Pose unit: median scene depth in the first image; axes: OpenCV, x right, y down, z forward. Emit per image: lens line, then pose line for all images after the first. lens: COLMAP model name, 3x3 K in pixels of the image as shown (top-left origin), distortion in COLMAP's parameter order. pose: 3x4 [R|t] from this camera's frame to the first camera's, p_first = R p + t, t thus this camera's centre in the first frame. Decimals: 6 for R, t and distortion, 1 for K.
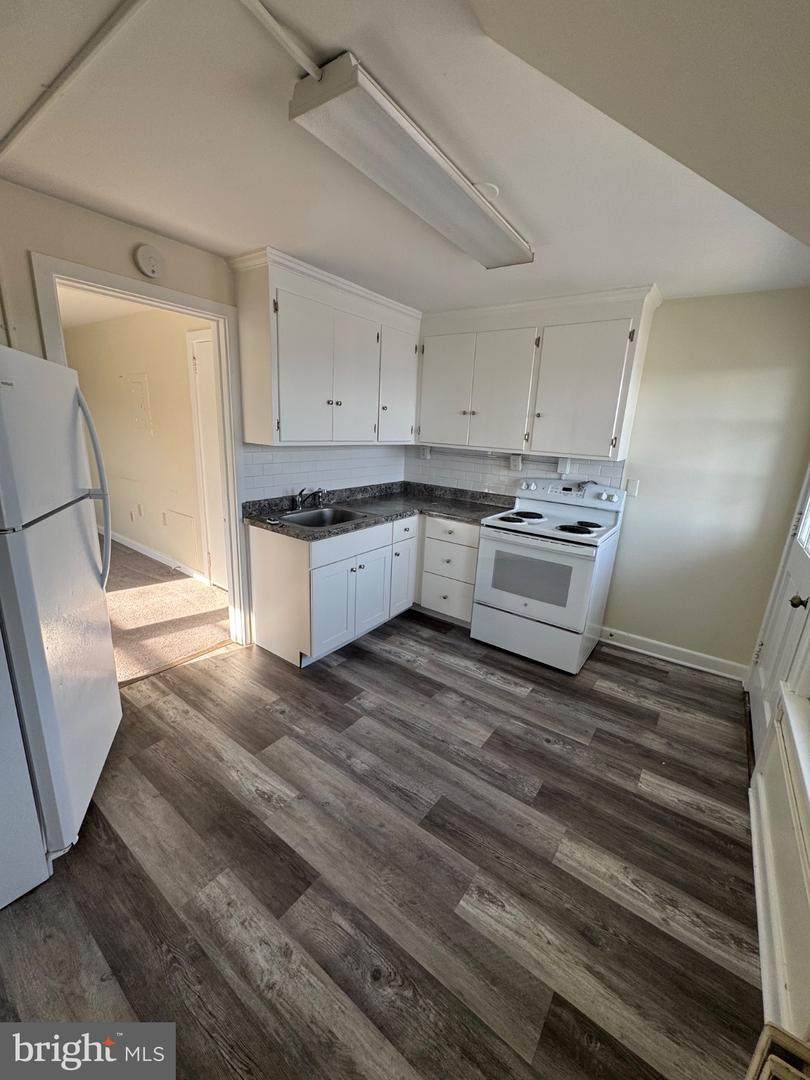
lens RADIAL K [[431.7, 0, 403.9], [0, 431.7, 538.8], [0, 0, 1]] dist [-0.002998, -0.000480]
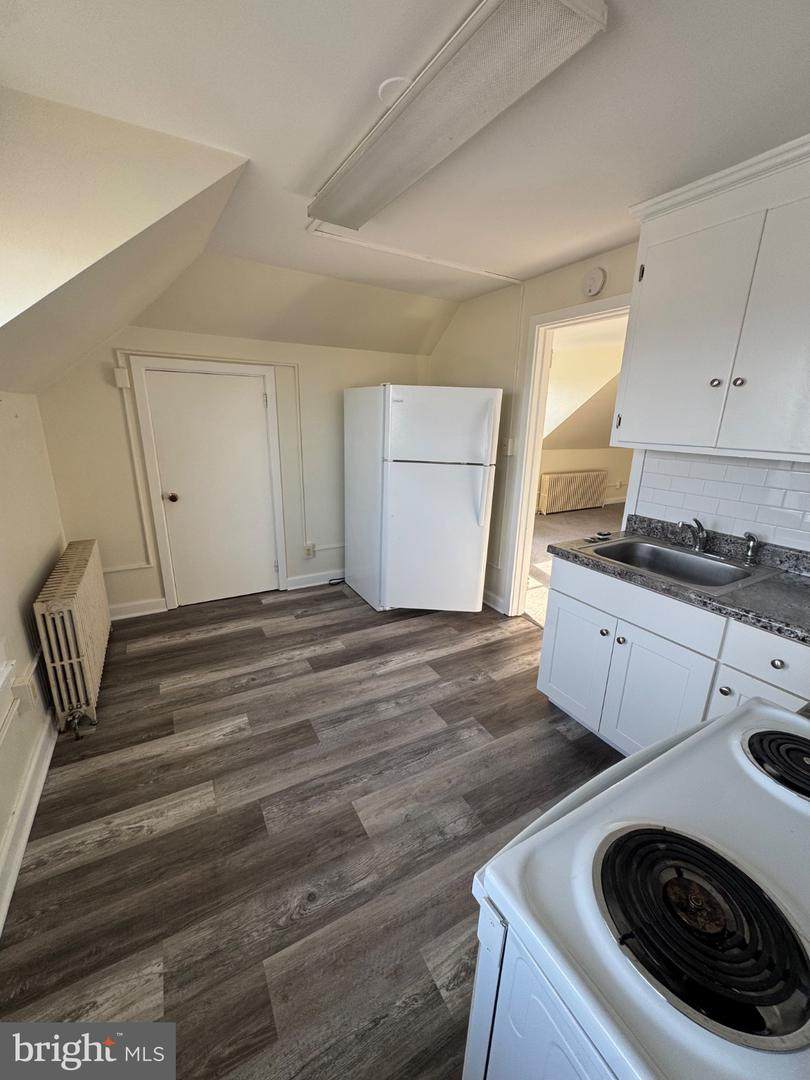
lens RADIAL K [[431.7, 0, 403.9], [0, 431.7, 538.7], [0, 0, 1]] dist [-0.002998, -0.000480]
pose [[-0.414779, 0.194744, -0.888838, 0.833292], [-0.273677, 0.904898, 0.325975, -0.277724], [0.867790, 0.378462, -0.322036, 1.274086]]
